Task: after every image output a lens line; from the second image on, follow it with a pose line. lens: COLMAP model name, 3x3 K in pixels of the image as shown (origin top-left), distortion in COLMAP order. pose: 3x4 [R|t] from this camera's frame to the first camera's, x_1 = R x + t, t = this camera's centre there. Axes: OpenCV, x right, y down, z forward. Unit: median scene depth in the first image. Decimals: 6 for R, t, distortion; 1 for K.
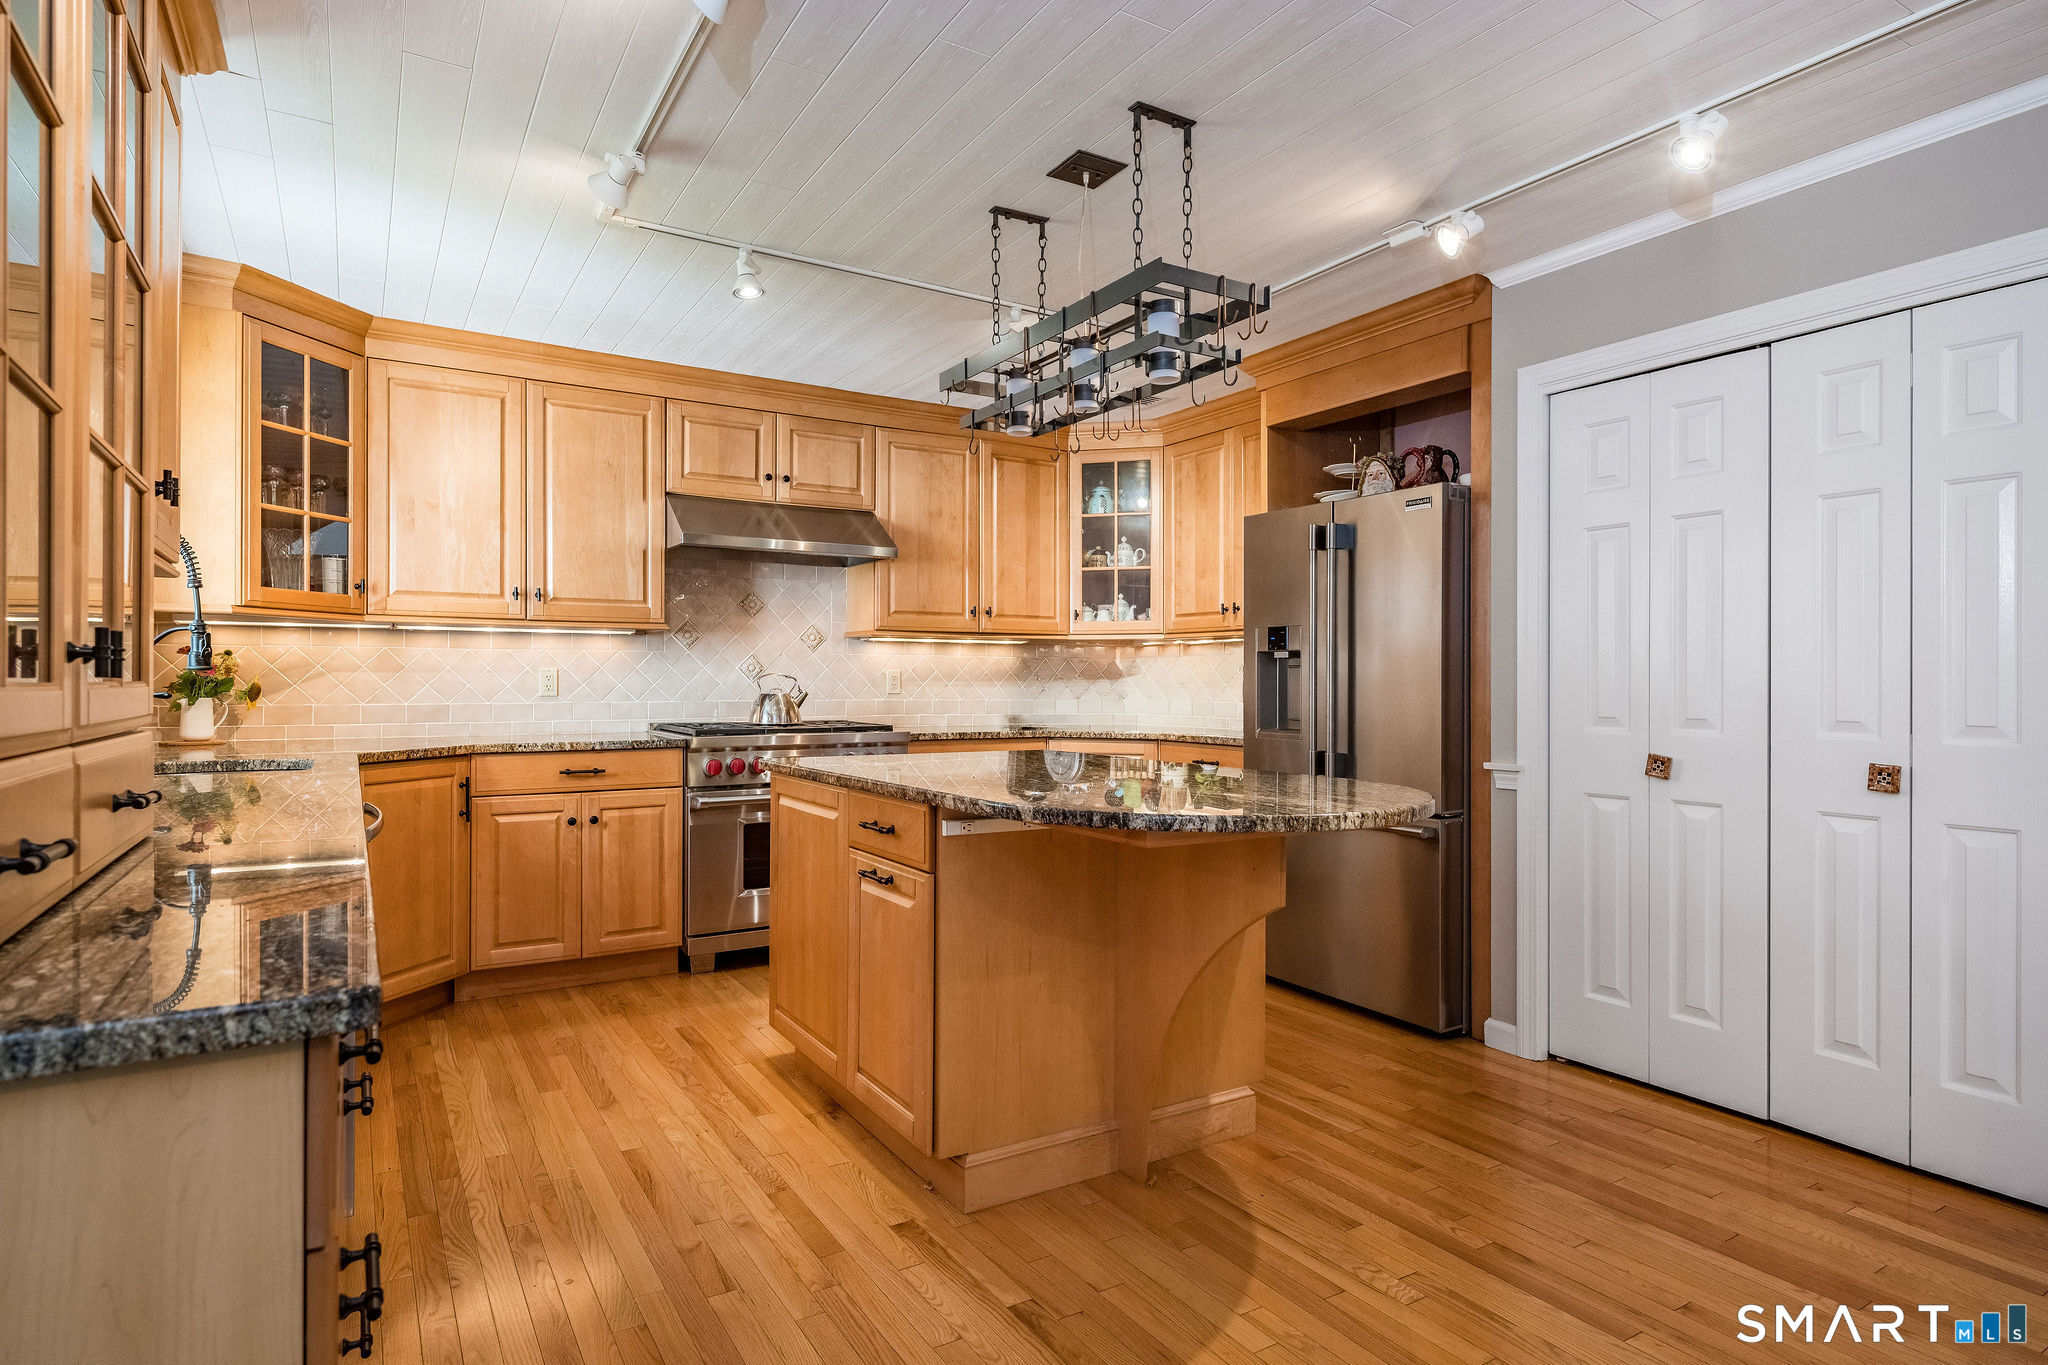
lens RADIAL K [[1099.3, 0, 1022.6], [0, 1099.3, 669.6], [0, 0, 1]] dist [-0.000440, -0.000349]
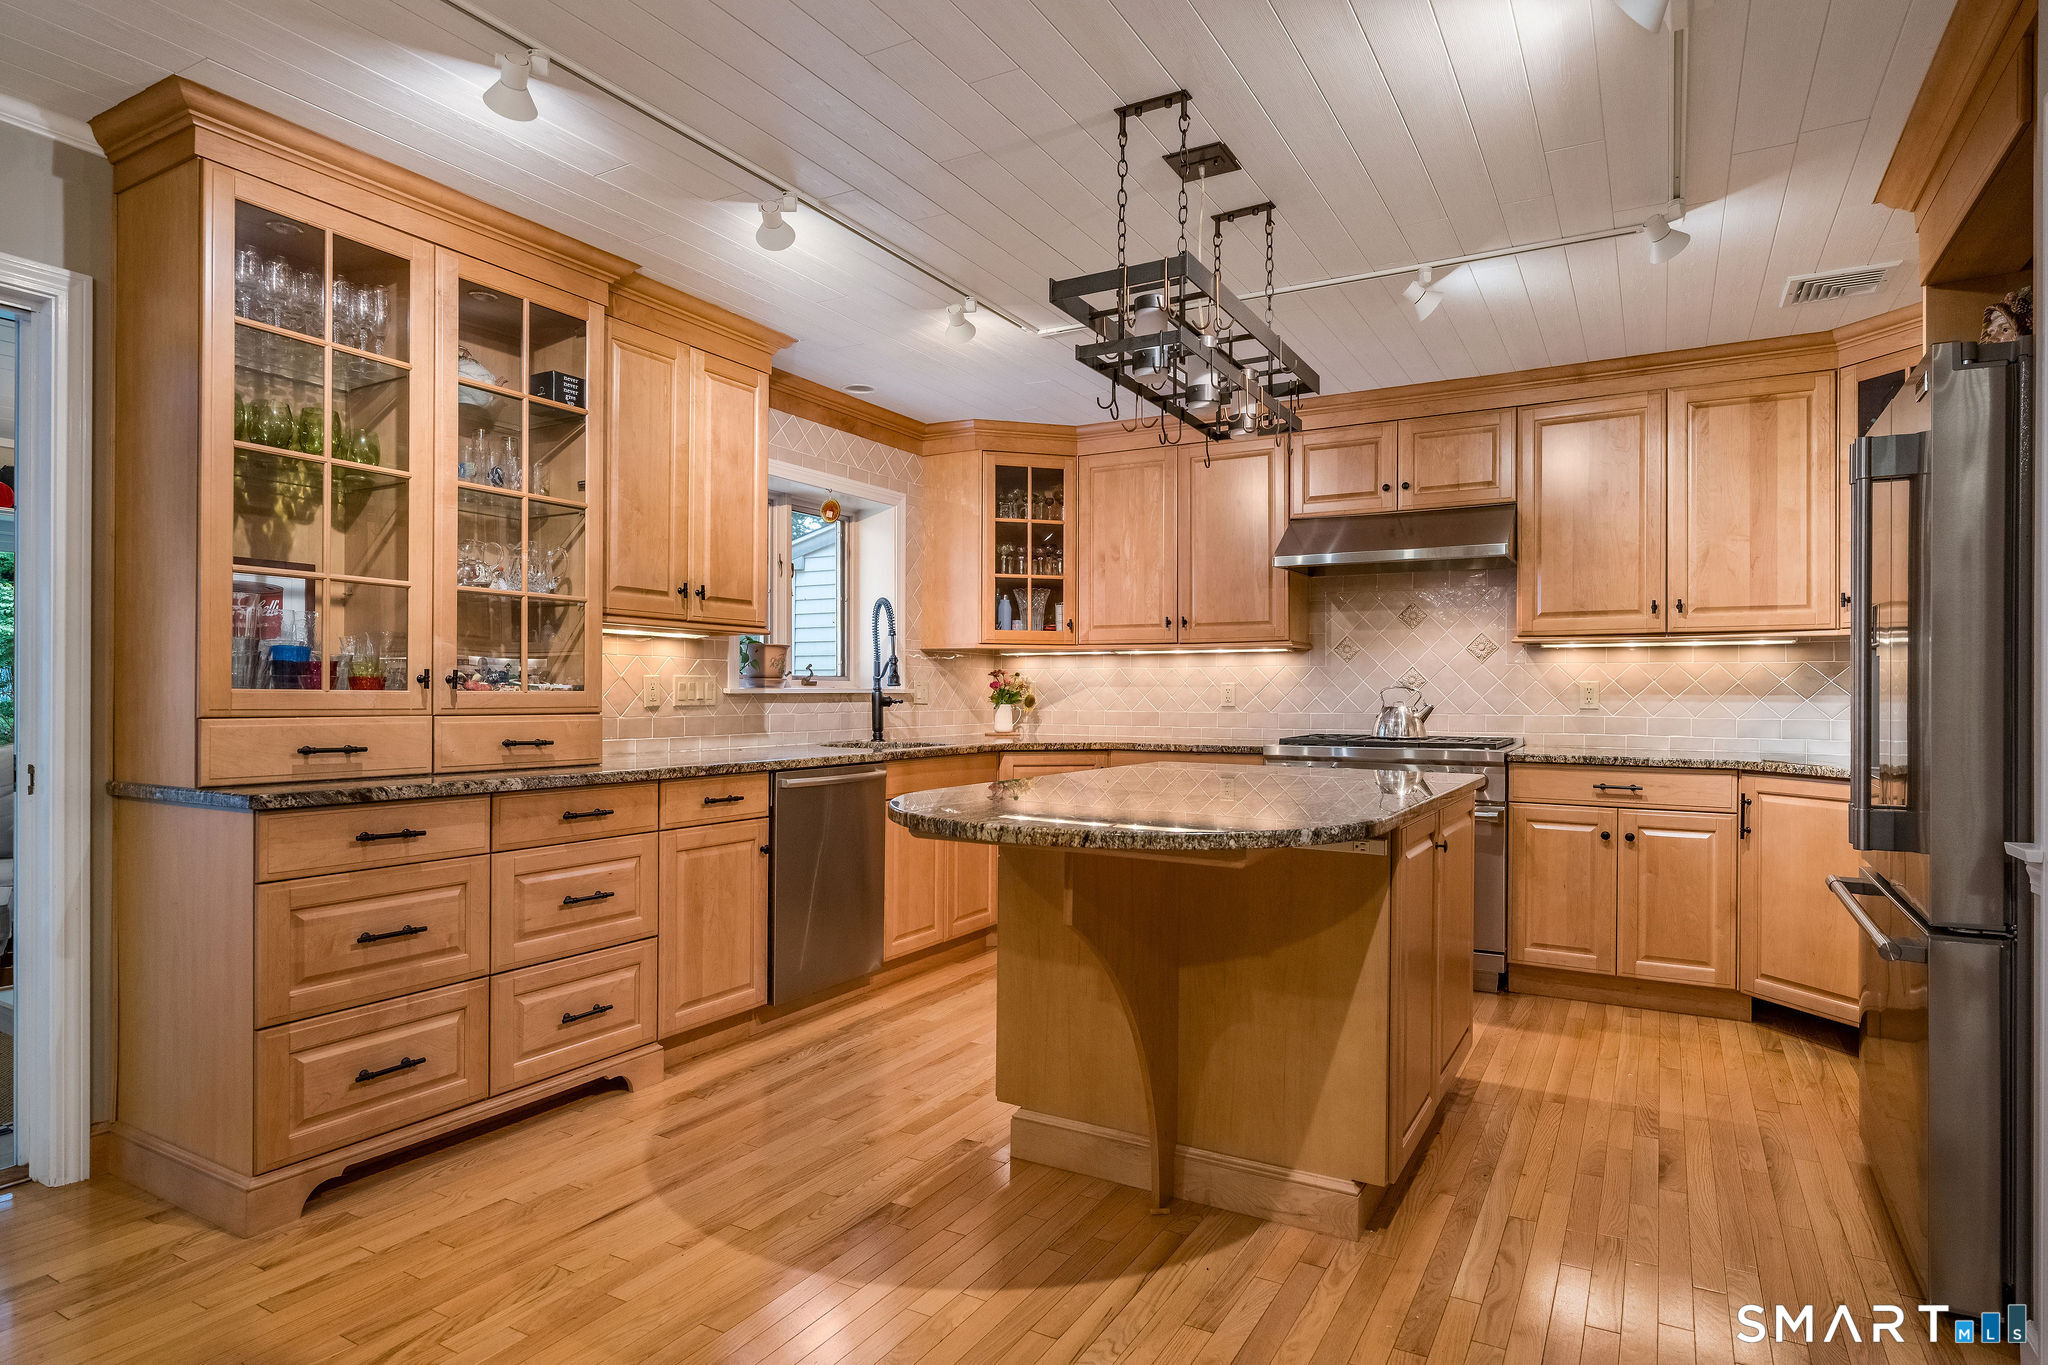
lens RADIAL K [[1117.5, 0, 1024.0], [0, 1117.5, 682.5], [0, 0, 1]] dist [-0.001805, 0.000197]
pose [[0.482631, -0.008754, -0.875780, 0.619522], [0.006393, 0.999959, -0.006472, 0.005980], [0.875800, -0.002475, 0.482667, 0.286491]]
